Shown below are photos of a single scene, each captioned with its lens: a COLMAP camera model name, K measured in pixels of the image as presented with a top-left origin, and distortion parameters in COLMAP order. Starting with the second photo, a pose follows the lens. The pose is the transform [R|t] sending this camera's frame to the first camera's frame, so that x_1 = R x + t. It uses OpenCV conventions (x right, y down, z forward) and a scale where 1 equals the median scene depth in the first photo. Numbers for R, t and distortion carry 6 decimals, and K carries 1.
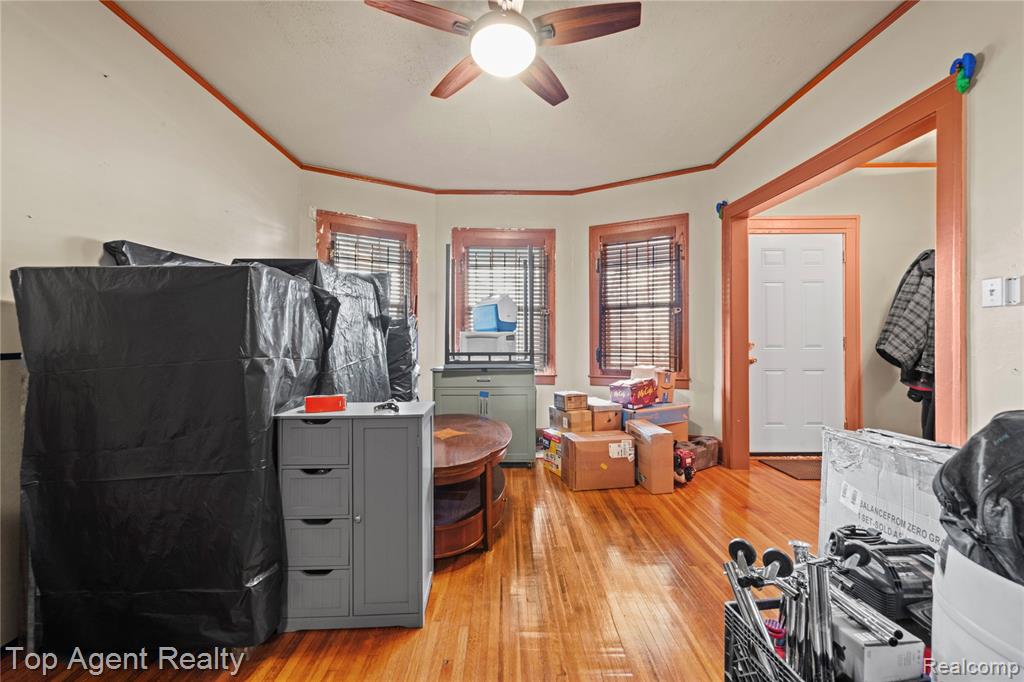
lens RADIAL K [[408.2, 0, 508.6], [0, 408.2, 334.1], [0, 0, 1]] dist [0.003388, -0.000472]
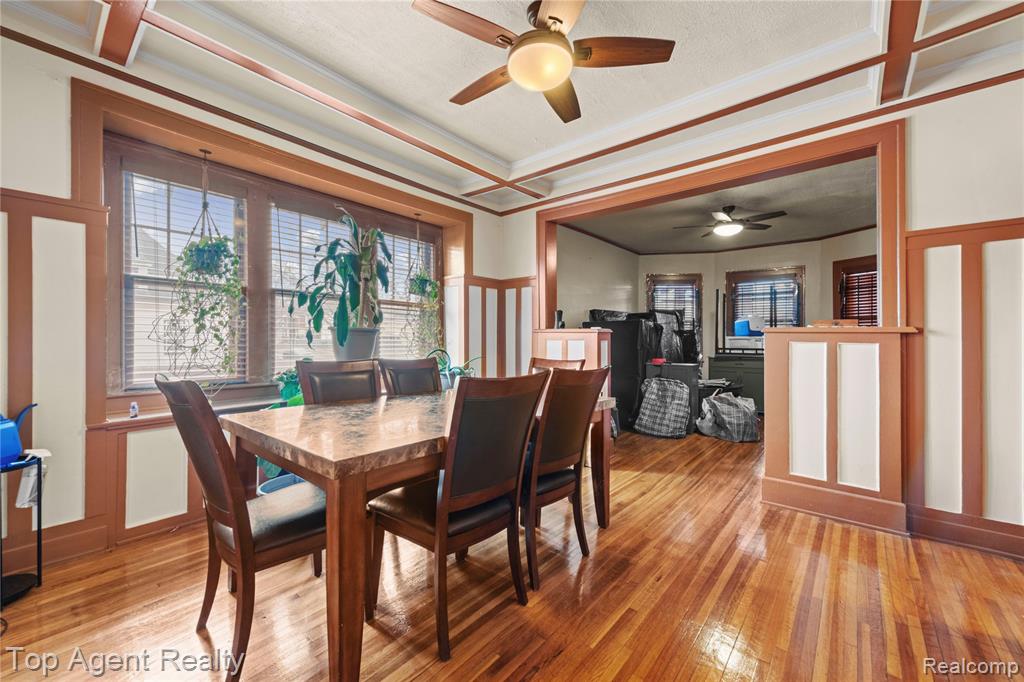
lens RADIAL K [[408.2, 0, 508.6], [0, 408.2, 334.1], [0, 0, 1]] dist [0.003388, -0.000472]
pose [[0.757093, -0.005541, -0.653284, 0.345360], [0.002969, 0.999983, -0.005042, -0.011151], [0.653301, 0.001878, 0.757096, -1.024149]]
